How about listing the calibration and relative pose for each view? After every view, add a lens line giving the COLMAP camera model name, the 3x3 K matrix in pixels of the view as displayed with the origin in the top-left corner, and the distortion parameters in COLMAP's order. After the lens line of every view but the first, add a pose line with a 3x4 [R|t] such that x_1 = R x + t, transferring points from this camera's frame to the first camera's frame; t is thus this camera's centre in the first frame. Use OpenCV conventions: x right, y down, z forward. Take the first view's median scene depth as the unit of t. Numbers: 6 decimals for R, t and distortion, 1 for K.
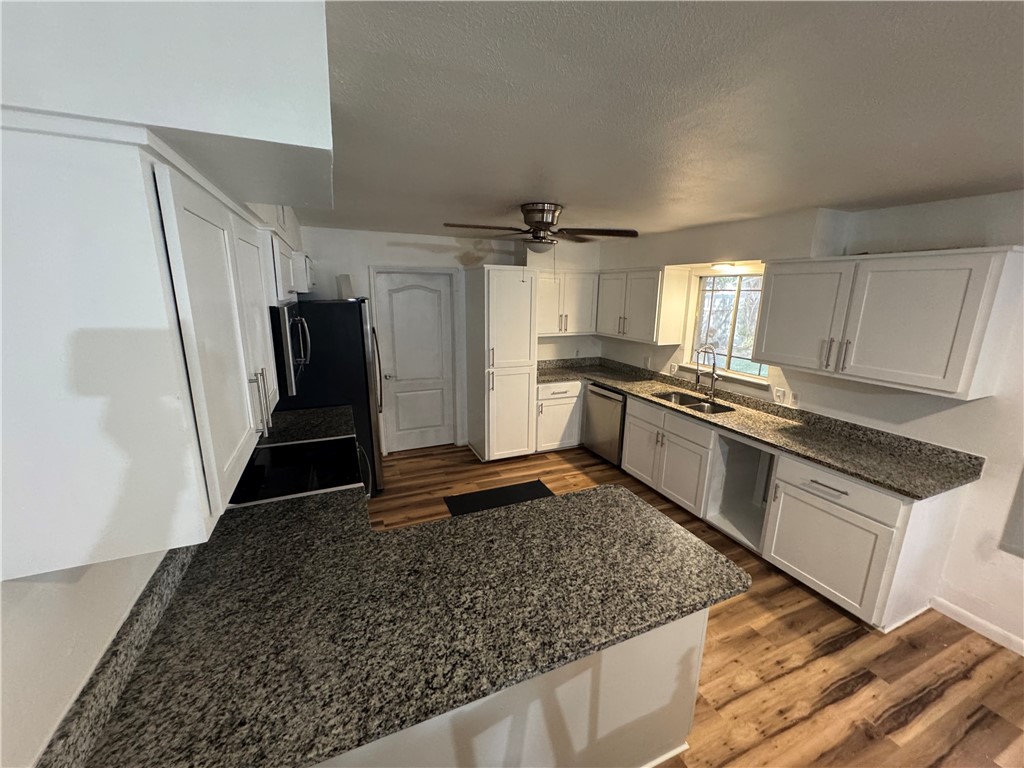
lens RADIAL K [[407.0, 0, 511.9], [0, 407.0, 382.3], [0, 0, 1]] dist [-0.000475, 0.000613]
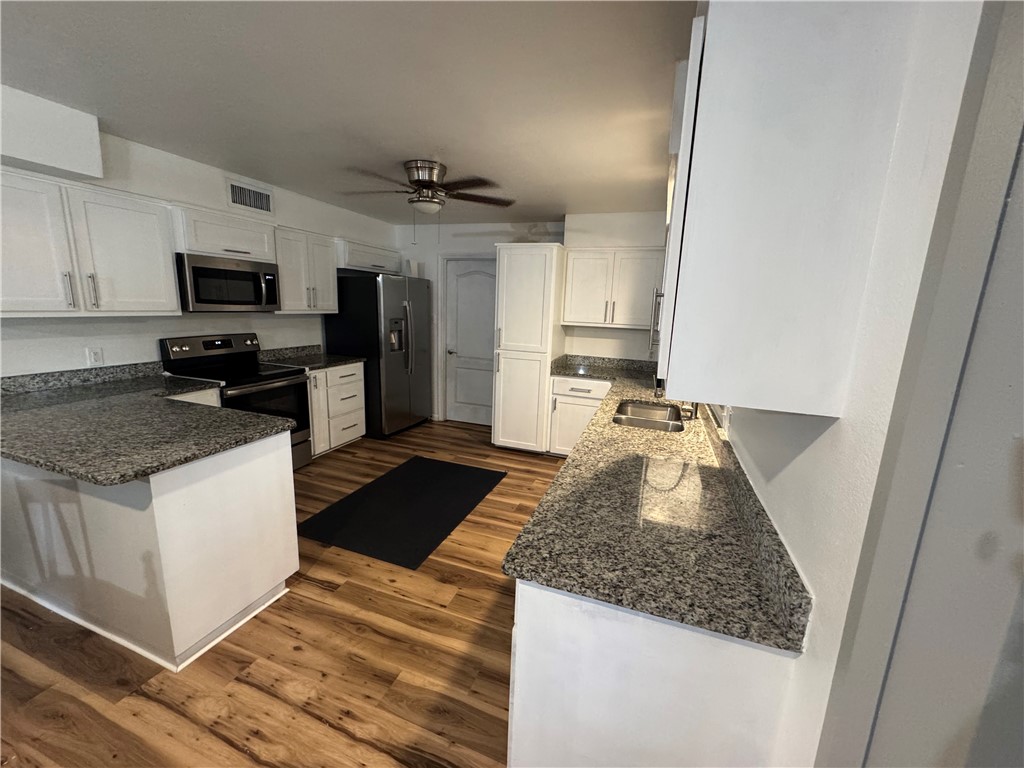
lens RADIAL K [[407.0, 0, 511.7], [0, 407.0, 383.0], [0, 0, 1]] dist [-0.000475, 0.000613]
pose [[0.729186, 0.143502, -0.669100, 1.017861], [-0.180402, 0.983489, 0.014327, 0.041463], [0.660108, 0.110260, 0.743035, 0.476534]]
